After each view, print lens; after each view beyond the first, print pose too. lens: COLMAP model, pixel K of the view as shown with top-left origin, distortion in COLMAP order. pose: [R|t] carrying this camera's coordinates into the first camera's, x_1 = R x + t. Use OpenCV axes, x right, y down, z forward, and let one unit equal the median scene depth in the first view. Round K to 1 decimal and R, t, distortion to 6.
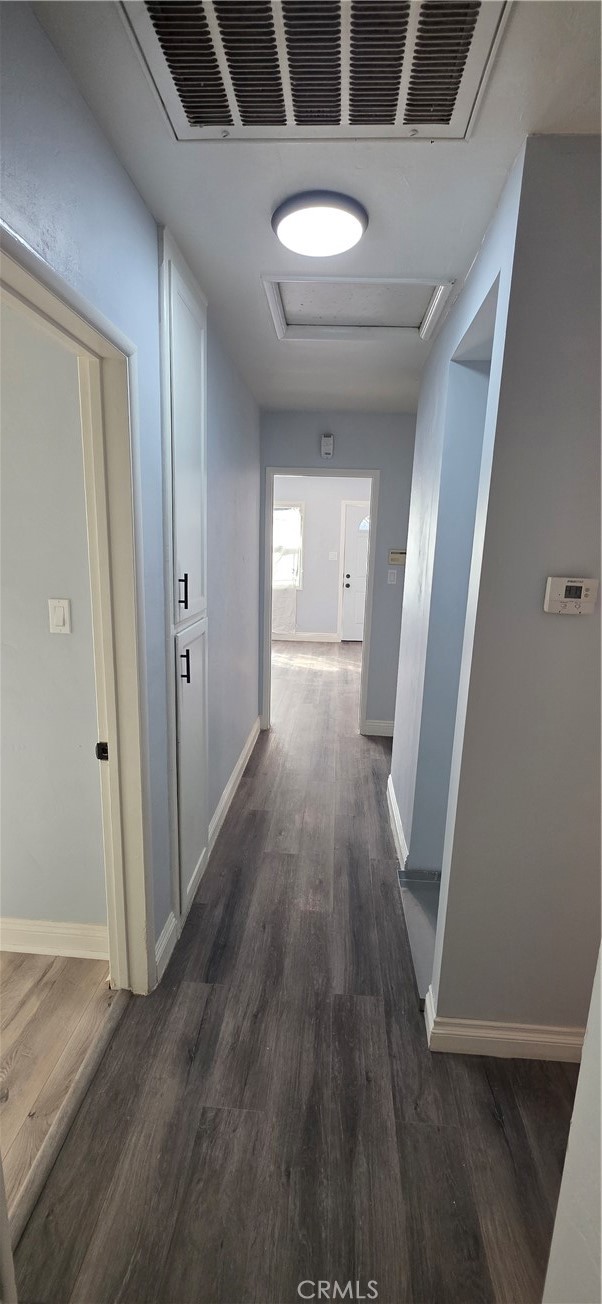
lens RADIAL K [[529.0, 0, 301.0], [0, 529.0, 652.0], [0, 0, 1]] dist [-0.000359, -0.000013]
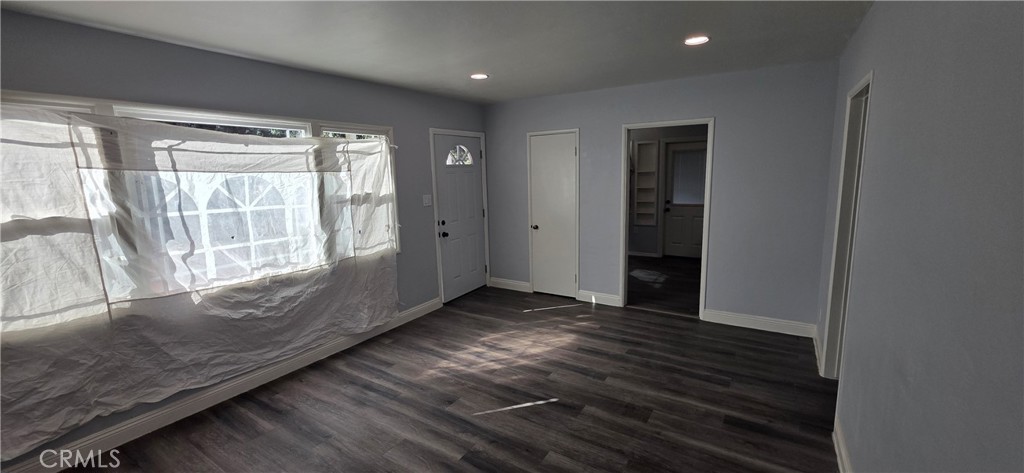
lens RADIAL K [[415.4, 0, 512.0], [0, 415.4, 236.5], [0, 0, 1]] dist [-0.000359, -0.000013]
pose [[0.479172, -0.183380, 0.858351, -0.399748], [0.229751, 0.970039, 0.078983, -0.149001], [-0.847118, 0.159361, 0.506947, 0.599675]]
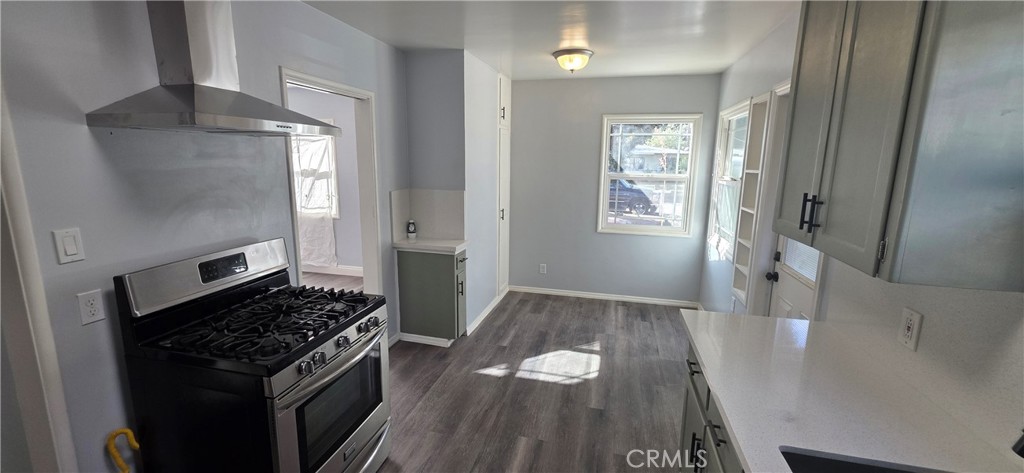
lens RADIAL K [[415.4, 0, 512.0], [0, 415.4, 236.5], [0, 0, 1]] dist [-0.000359, -0.000013]
pose [[0.986201, 0.009281, -0.165290, 0.406441], [-0.015247, 0.999276, -0.034859, -0.068391], [0.164847, 0.036898, 0.985629, 0.367086]]
